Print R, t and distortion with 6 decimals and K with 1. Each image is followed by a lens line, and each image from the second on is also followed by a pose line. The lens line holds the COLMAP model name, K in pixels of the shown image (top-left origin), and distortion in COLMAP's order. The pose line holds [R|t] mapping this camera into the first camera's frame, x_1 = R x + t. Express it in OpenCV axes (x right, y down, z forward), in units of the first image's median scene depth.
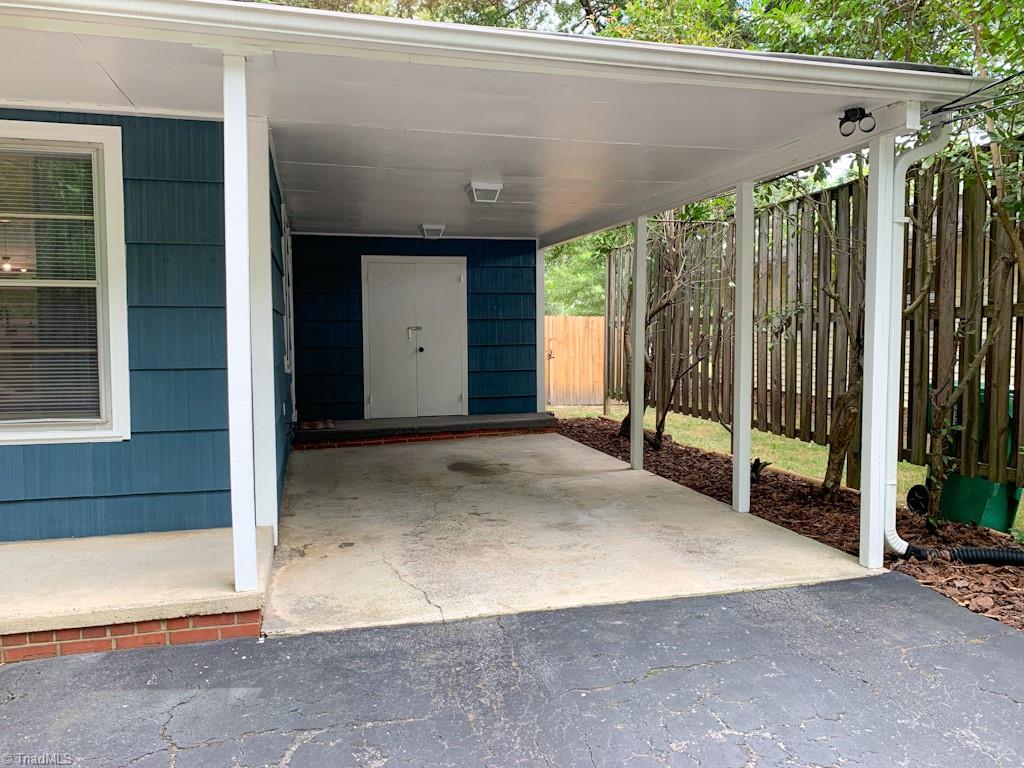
lens RADIAL K [[779.8, 0, 513.4], [0, 779.8, 384.8], [0, 0, 1]] dist [0.049913, -0.054692]
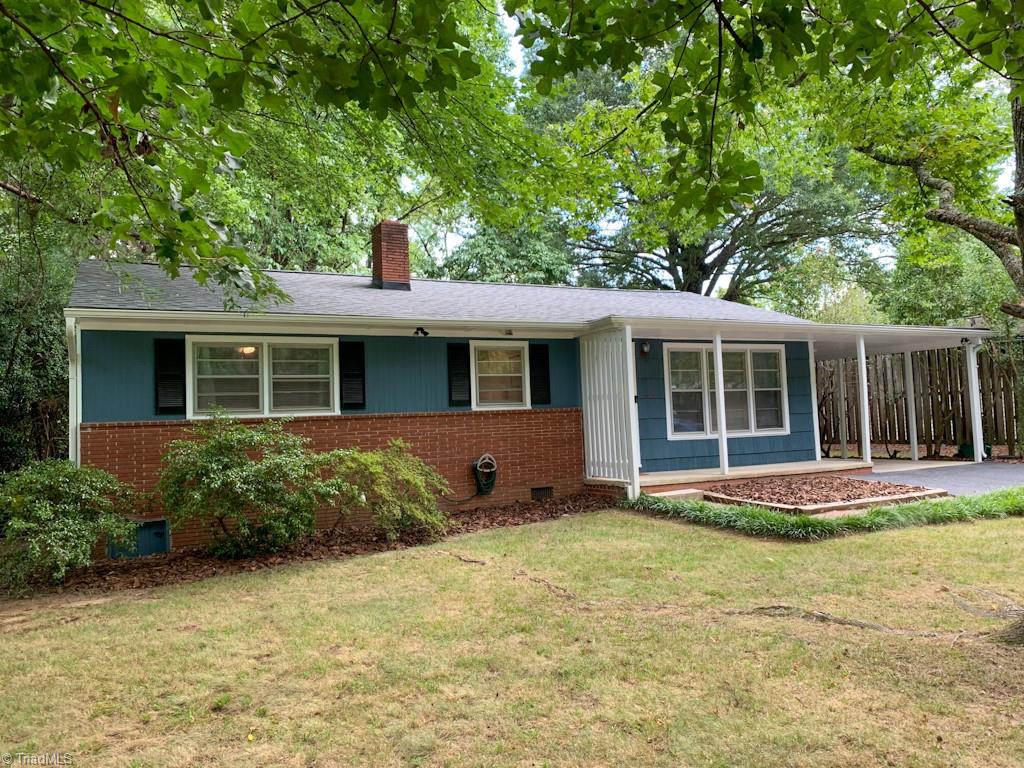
lens RADIAL K [[779.8, 0, 510.5], [0, 779.8, 383.0], [0, 0, 1]] dist [0.049913, -0.054692]
pose [[0.975316, -0.022467, 0.219666, -2.406099], [0.048265, 0.992446, -0.112791, 0.176241], [-0.215472, 0.120609, 0.969033, -2.062972]]
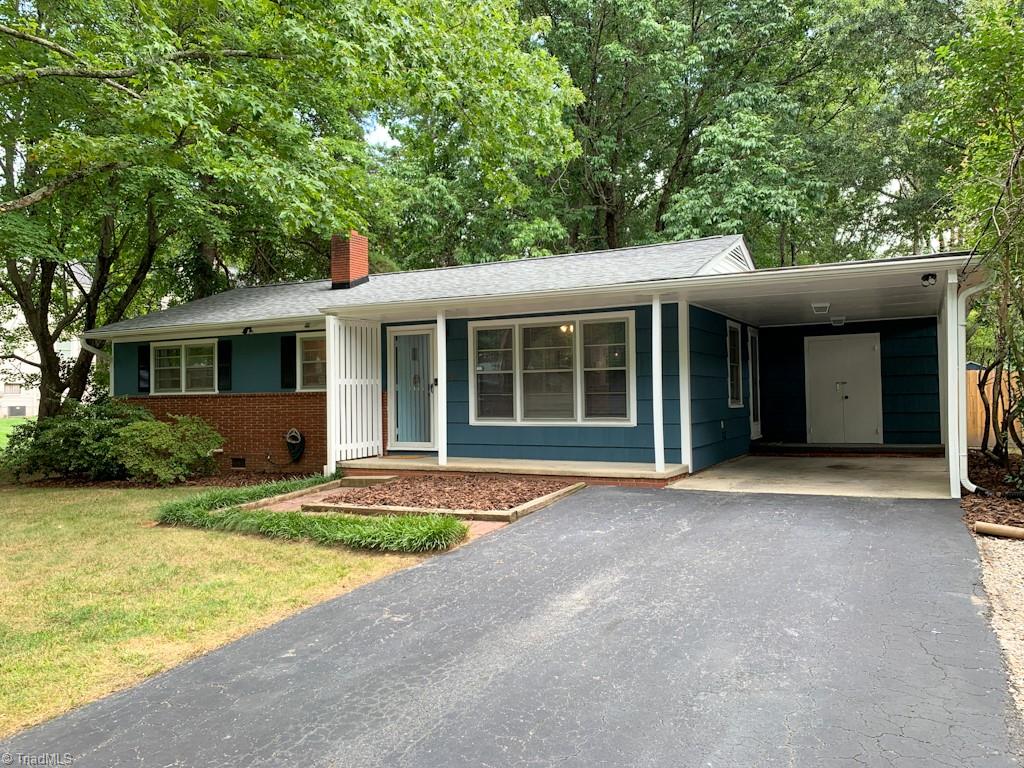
lens RADIAL K [[779.8, 0, 513.7], [0, 779.8, 380.6], [0, 0, 1]] dist [0.049913, -0.054692]
pose [[0.744022, -0.023581, -0.667739, 0.955541], [-0.032406, 0.996927, -0.071314, 0.117123], [0.667369, 0.074698, 0.740971, -1.219231]]
